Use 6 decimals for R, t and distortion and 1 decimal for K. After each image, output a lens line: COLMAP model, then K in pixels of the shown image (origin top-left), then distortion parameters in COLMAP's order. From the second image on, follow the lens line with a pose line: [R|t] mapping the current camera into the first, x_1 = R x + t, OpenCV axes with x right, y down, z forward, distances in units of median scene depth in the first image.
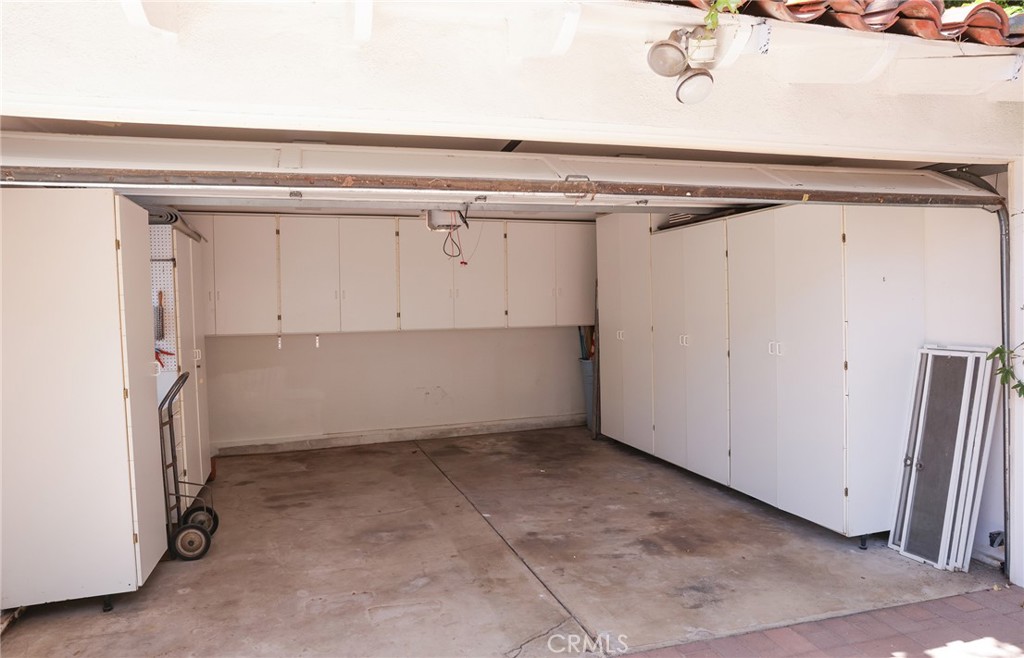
lens RADIAL K [[689.5, 0, 507.3], [0, 689.5, 332.3], [0, 0, 1]] dist [-0.075478, 0.049269]
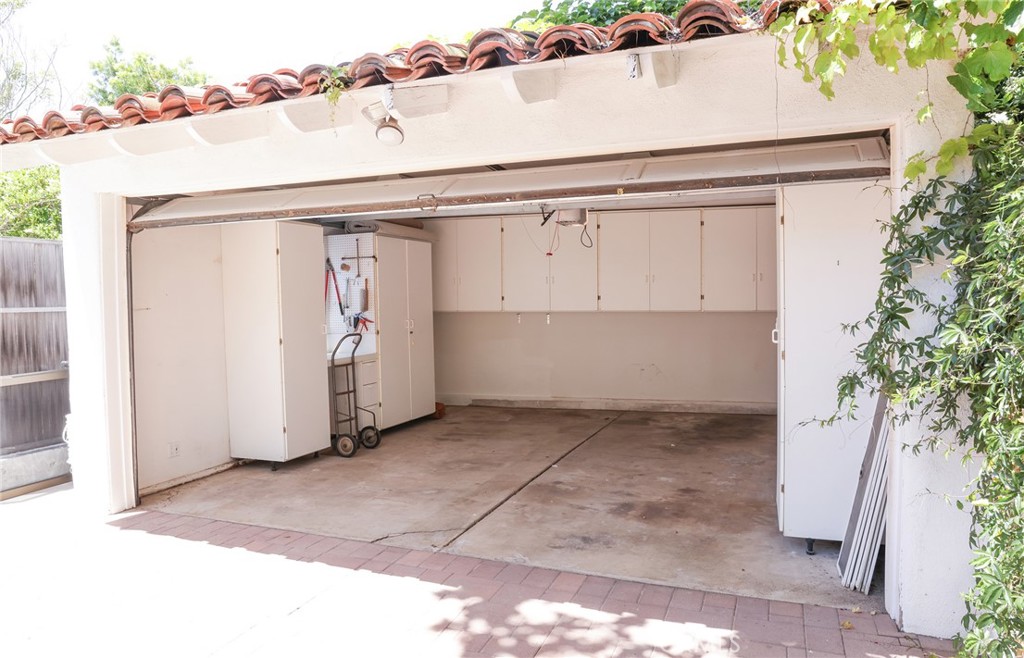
lens RADIAL K [[689.5, 0, 524.7], [0, 689.5, 335.6], [0, 0, 1]] dist [-0.075478, 0.049269]
pose [[0.797165, 0.045135, -0.602072, 0.768931], [-0.027751, 0.998887, 0.038138, -0.004567], [0.603124, -0.013694, 0.797530, 0.021549]]
